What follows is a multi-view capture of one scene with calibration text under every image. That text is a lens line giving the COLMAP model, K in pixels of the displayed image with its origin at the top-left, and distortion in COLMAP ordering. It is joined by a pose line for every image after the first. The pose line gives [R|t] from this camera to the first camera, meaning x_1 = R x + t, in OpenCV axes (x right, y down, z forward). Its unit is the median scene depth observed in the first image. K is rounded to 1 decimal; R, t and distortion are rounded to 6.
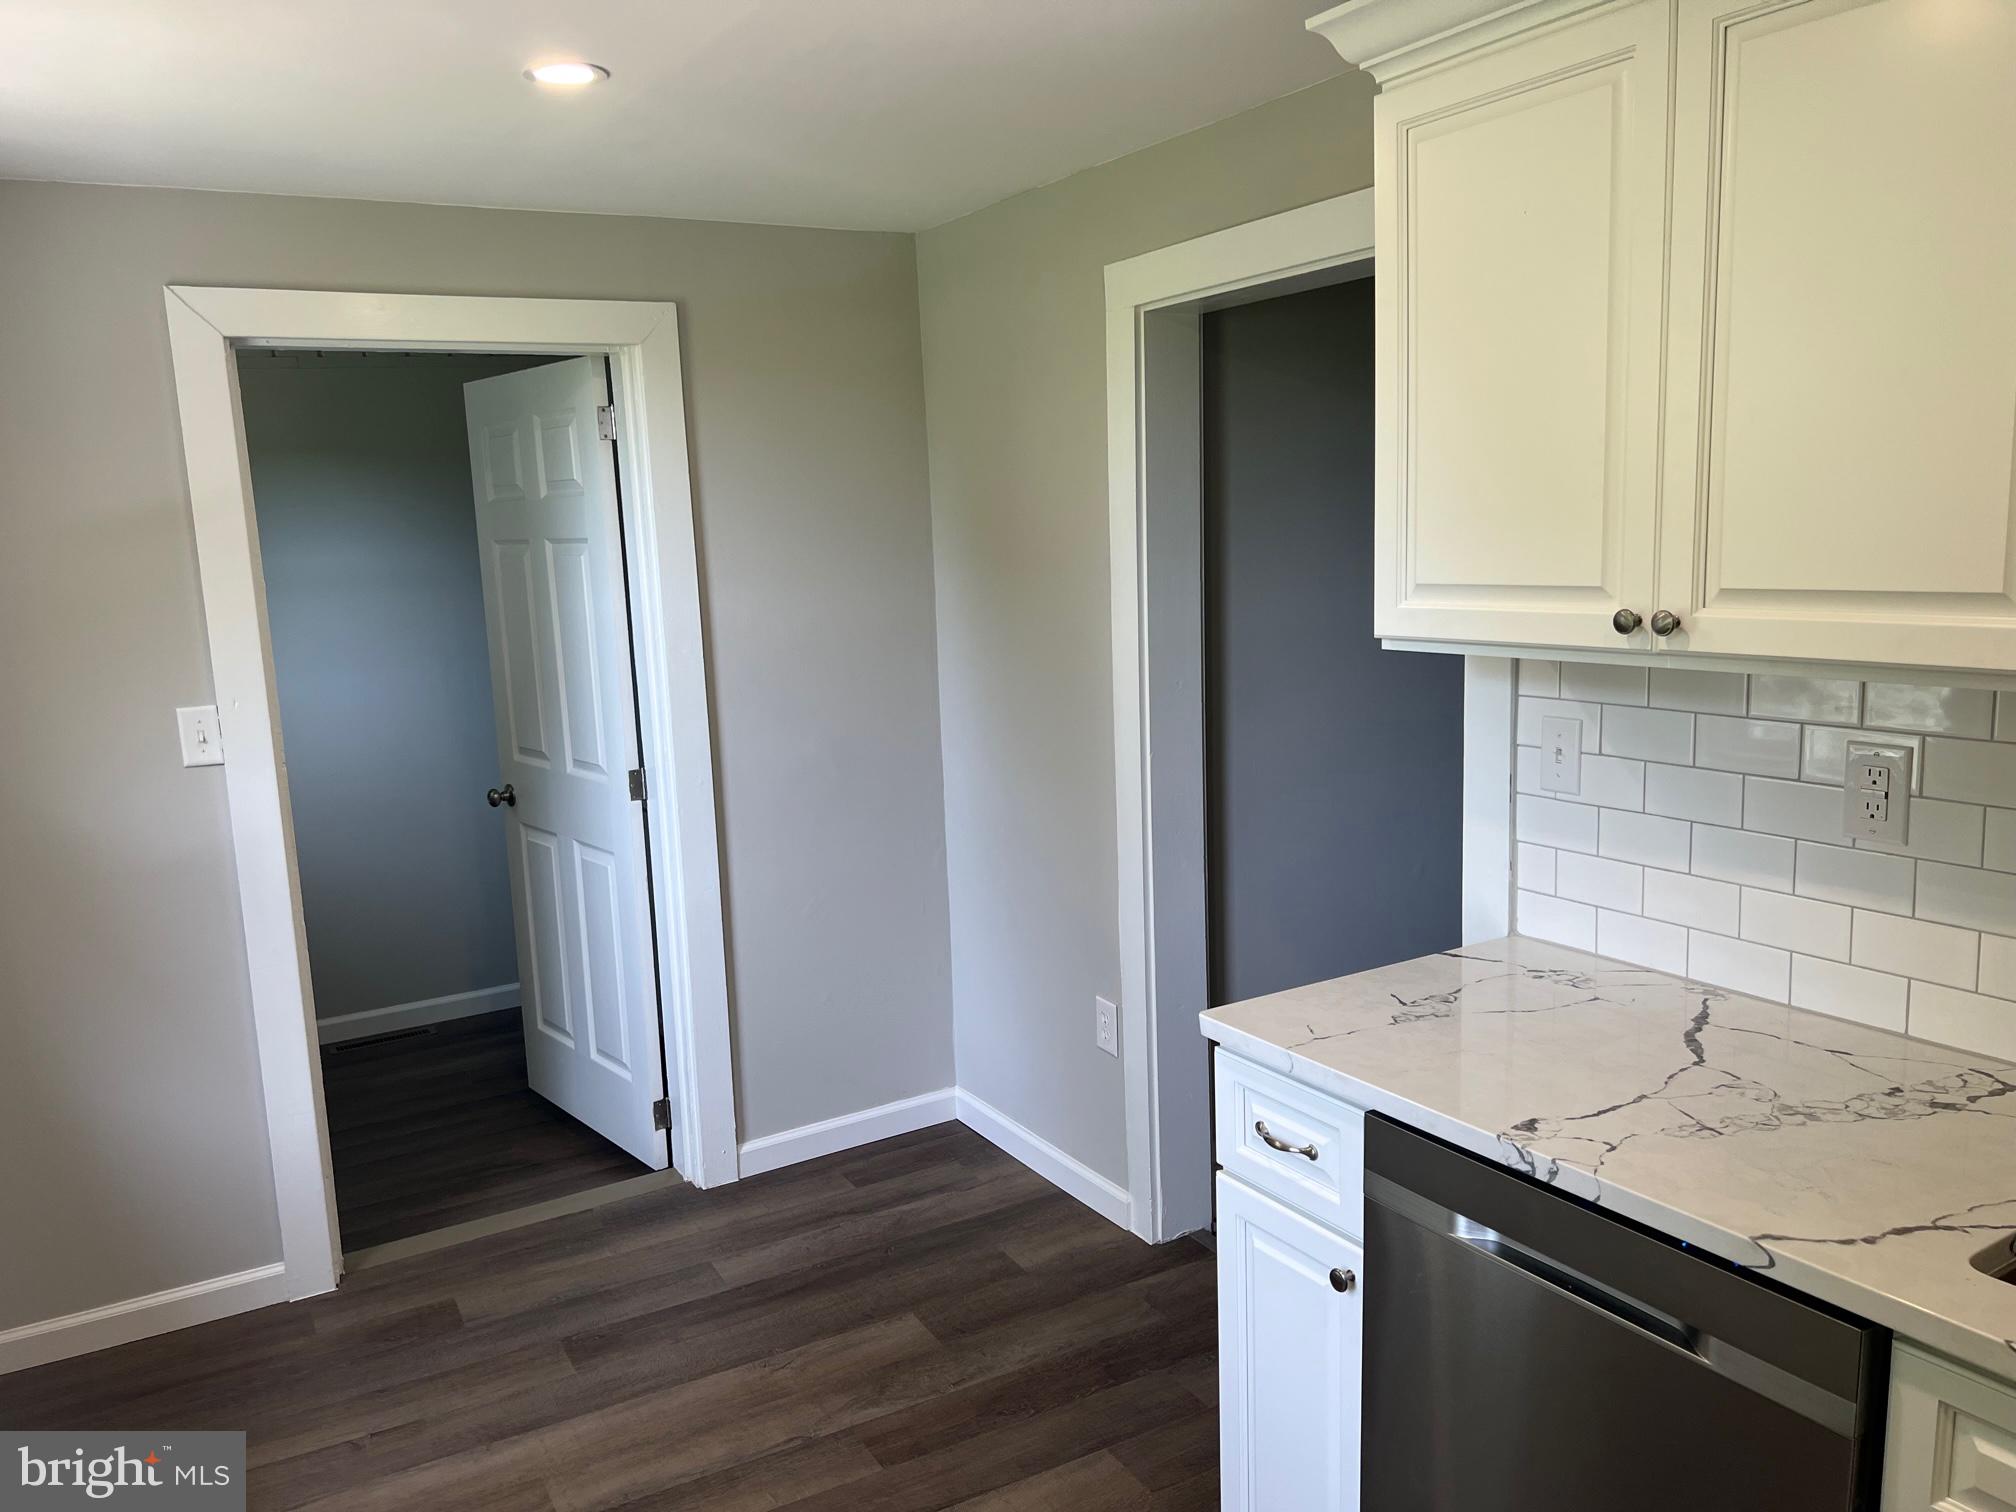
lens RADIAL K [[1519.5, 0, 1003.4], [0, 1519.5, 762.0], [0, 0, 1]] dist [0.049330, -0.045922]
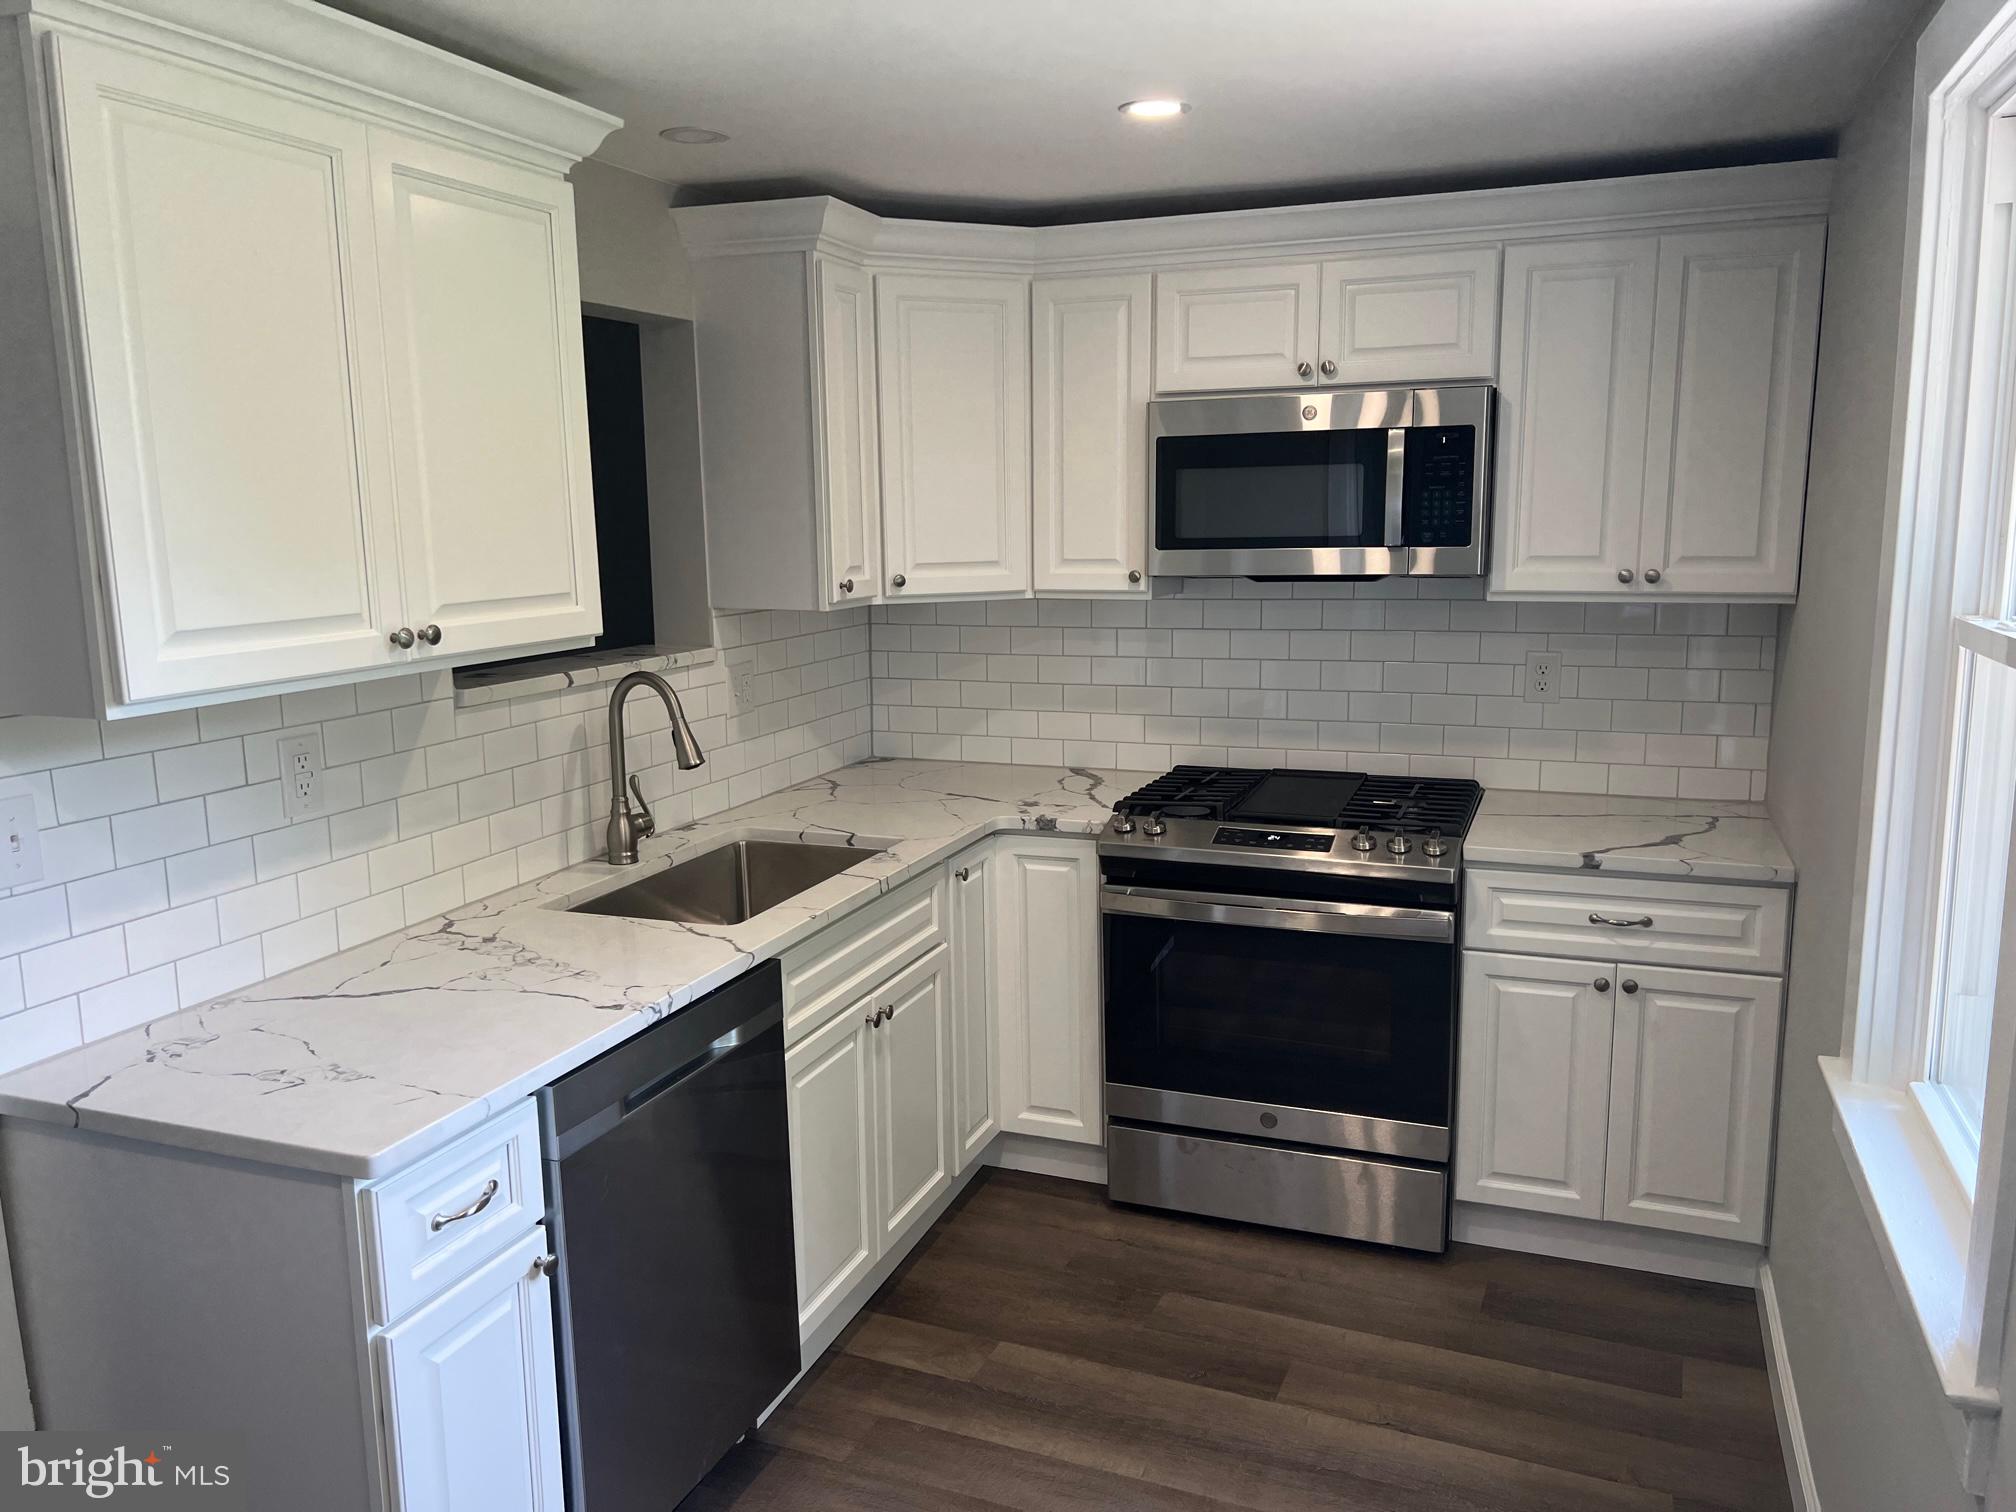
lens RADIAL K [[1519.5, 0, 1005.2], [0, 1519.5, 755.7], [0, 0, 1]] dist [0.049330, -0.045922]
pose [[-0.607431, -0.082362, 0.790091, -0.754663], [0.165589, 0.959633, 0.227342, -0.180790], [-0.776922, 0.268925, -0.569272, 1.229614]]
